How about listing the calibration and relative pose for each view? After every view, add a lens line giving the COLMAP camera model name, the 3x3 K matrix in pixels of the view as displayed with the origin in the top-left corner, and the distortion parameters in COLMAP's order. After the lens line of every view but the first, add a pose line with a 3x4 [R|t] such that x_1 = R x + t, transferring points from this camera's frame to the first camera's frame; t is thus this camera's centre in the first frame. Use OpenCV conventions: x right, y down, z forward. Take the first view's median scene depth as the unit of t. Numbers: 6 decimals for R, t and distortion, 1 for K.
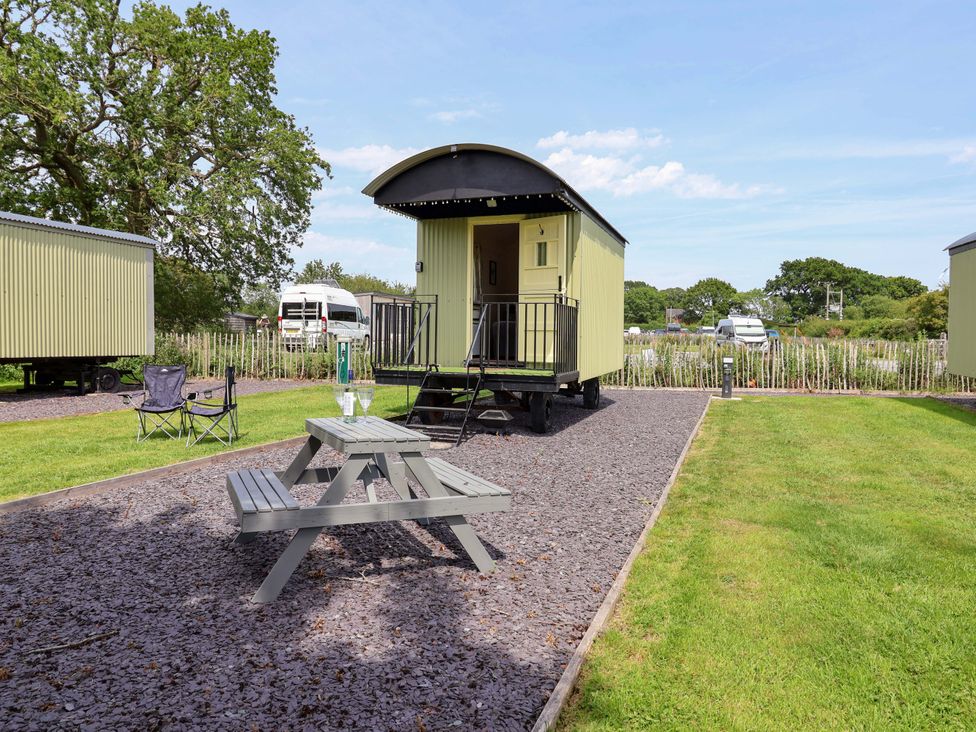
lens RADIAL K [[656.3, 0, 477.2], [0, 656.3, 362.0], [0, 0, 1]] dist [0.000195, -0.000374]
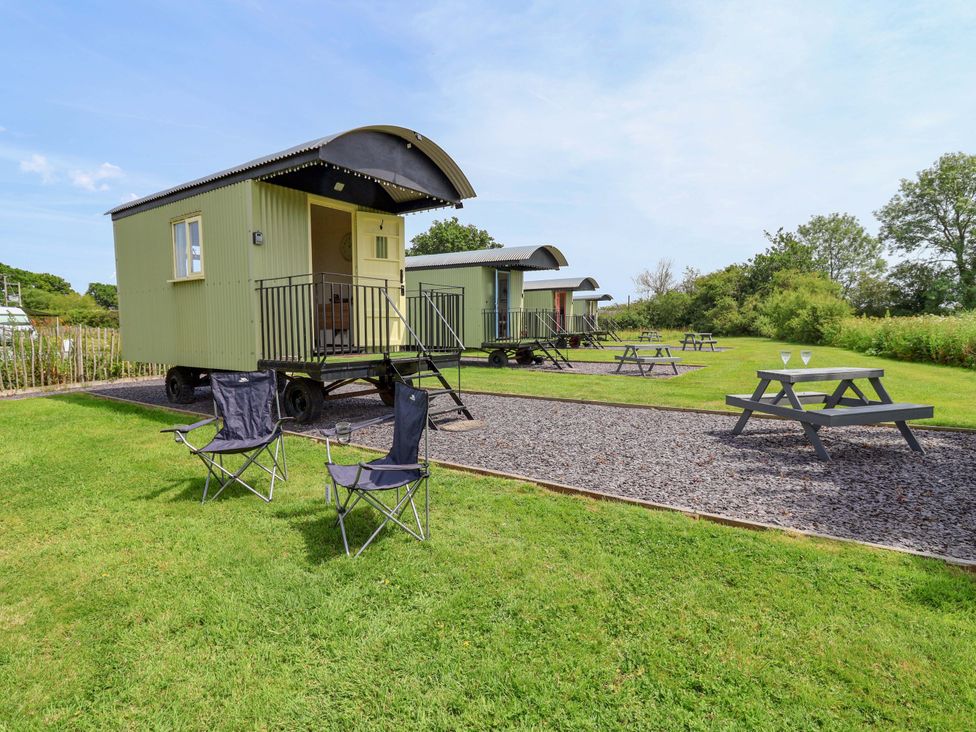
lens RADIAL K [[511.2, 0, 476.3], [0, 511.2, 363.1], [0, 0, 1]] dist [0.000346, -0.012511]
pose [[0.246878, -0.081968, 0.965574, -0.374135], [0.046853, 0.996260, 0.072593, -0.013827], [-0.967913, 0.027318, 0.249795, 0.337670]]
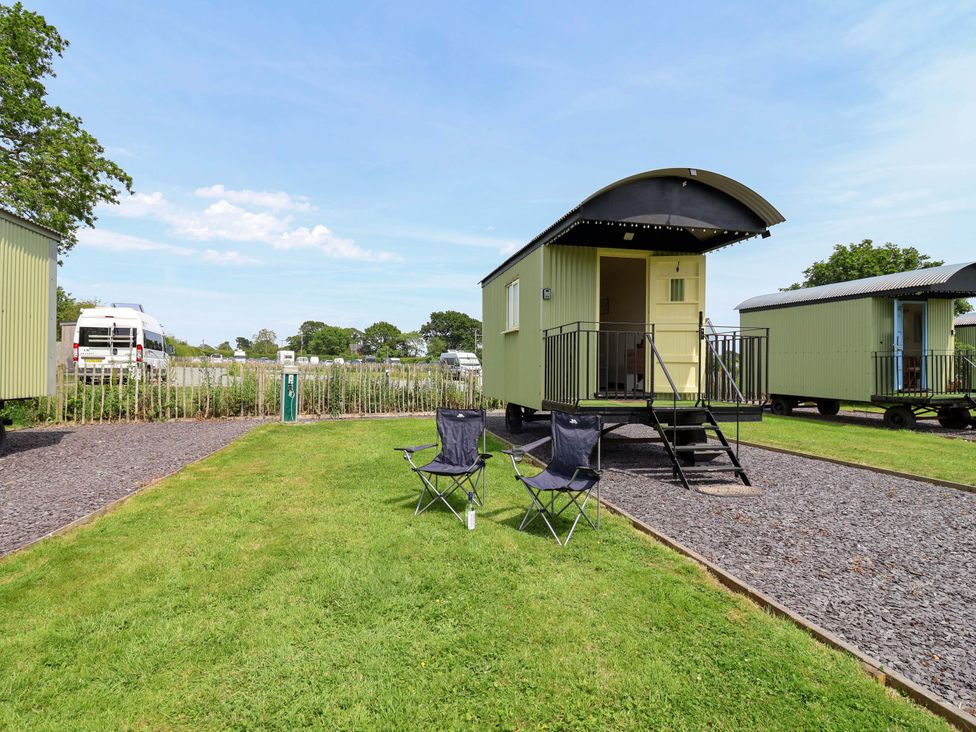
lens RADIAL K [[511.2, 0, 476.3], [0, 511.2, 363.1], [0, 0, 1]] dist [0.000346, -0.012511]
pose [[0.844755, 0.002385, 0.535147, -0.325092], [0.020946, 0.999076, -0.037517, -0.012307], [-0.534742, 0.042901, 0.843925, 0.256901]]
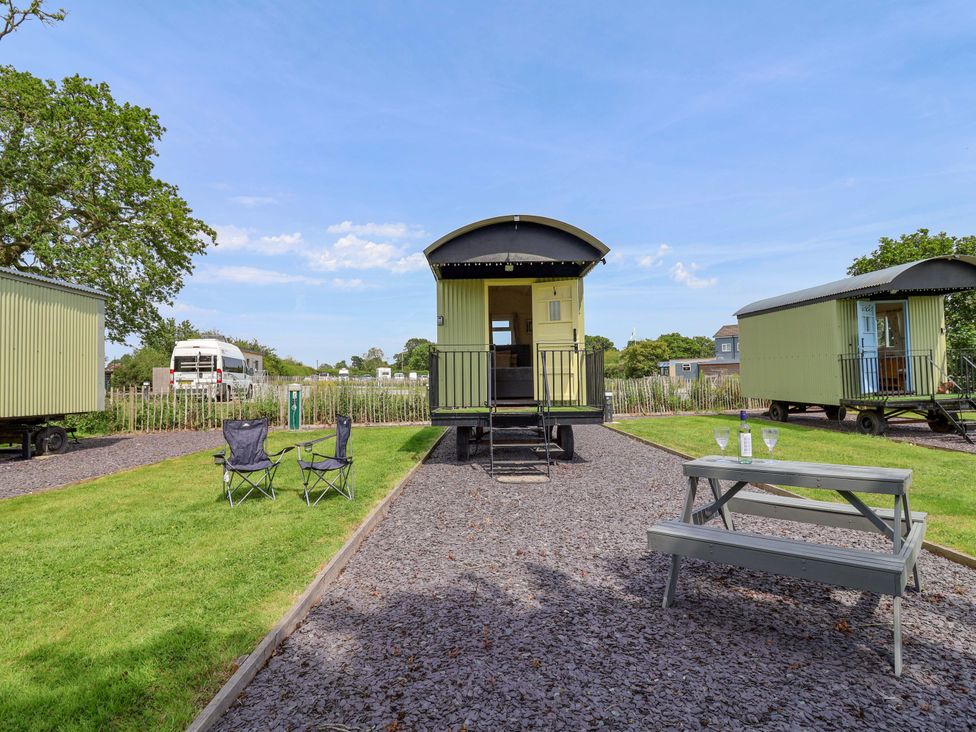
lens RADIAL K [[511.2, 0, 476.3], [0, 511.2, 363.1], [0, 0, 1]] dist [0.000346, -0.012511]
pose [[0.936134, -0.015603, 0.351298, -0.196895], [0.041835, 0.996862, -0.067206, -0.005849], [-0.349146, 0.077610, 0.933849, 0.093276]]
